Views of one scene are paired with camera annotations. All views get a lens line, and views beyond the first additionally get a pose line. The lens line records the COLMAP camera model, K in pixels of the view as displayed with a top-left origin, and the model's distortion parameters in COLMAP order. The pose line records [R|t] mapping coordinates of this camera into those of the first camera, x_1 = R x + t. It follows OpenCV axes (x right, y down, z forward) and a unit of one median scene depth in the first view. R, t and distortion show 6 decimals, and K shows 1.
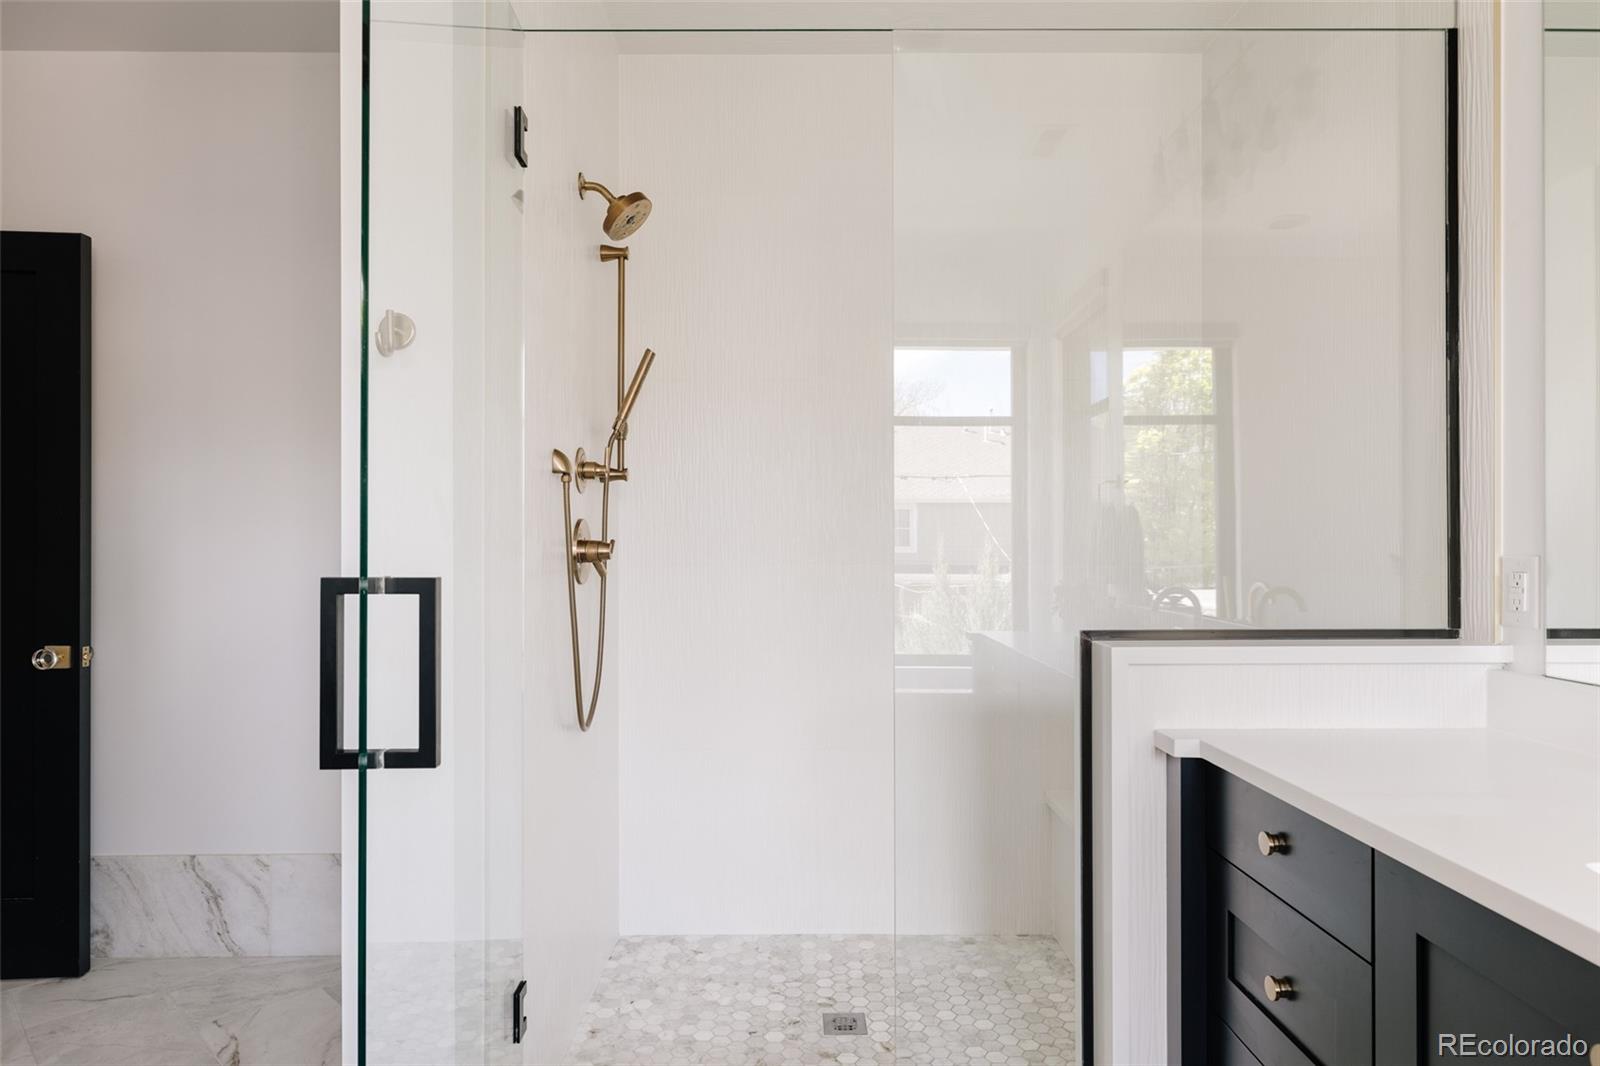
lens RADIAL K [[951.6, 0, 804.9], [0, 951.6, 542.5], [0, 0, 1]] dist [0.013306, -0.002479]
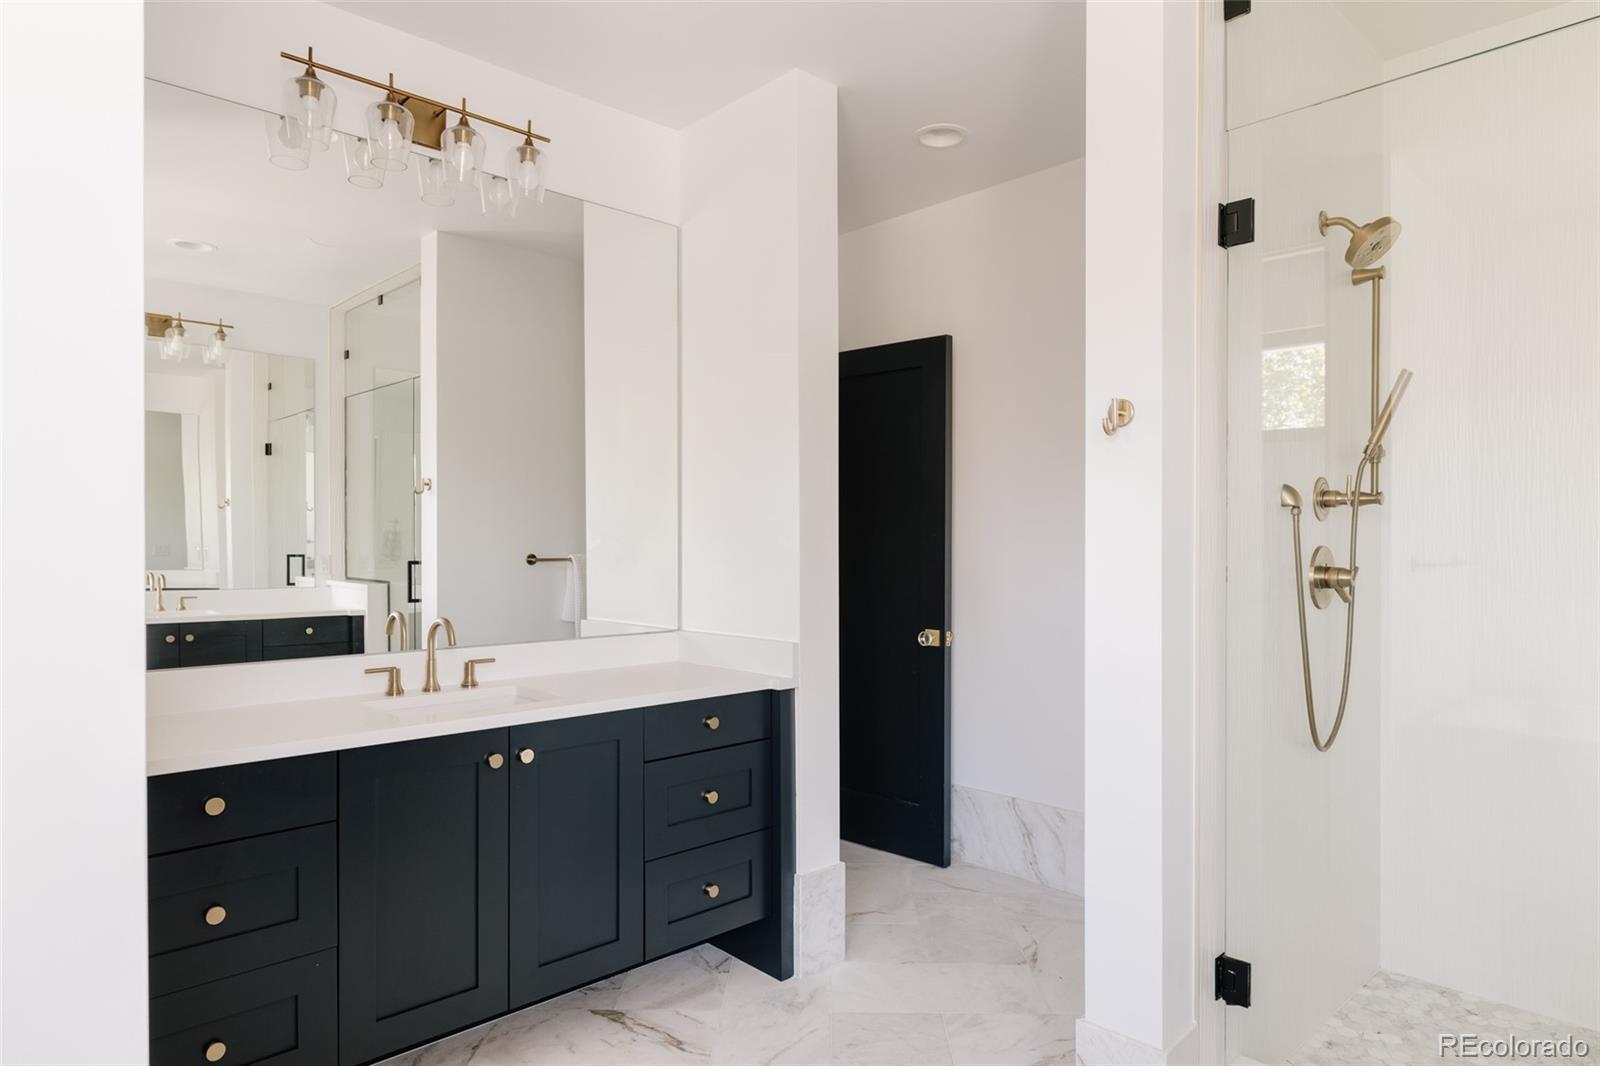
lens RADIAL K [[951.6, 0, 801.8], [0, 951.6, 537.3], [0, 0, 1]] dist [0.013306, -0.002479]
pose [[0.684258, -0.000336, -0.729240, 0.122425], [-0.000522, 0.999999, -0.000950, -0.029611], [0.729240, 0.001031, 0.684257, -0.109220]]
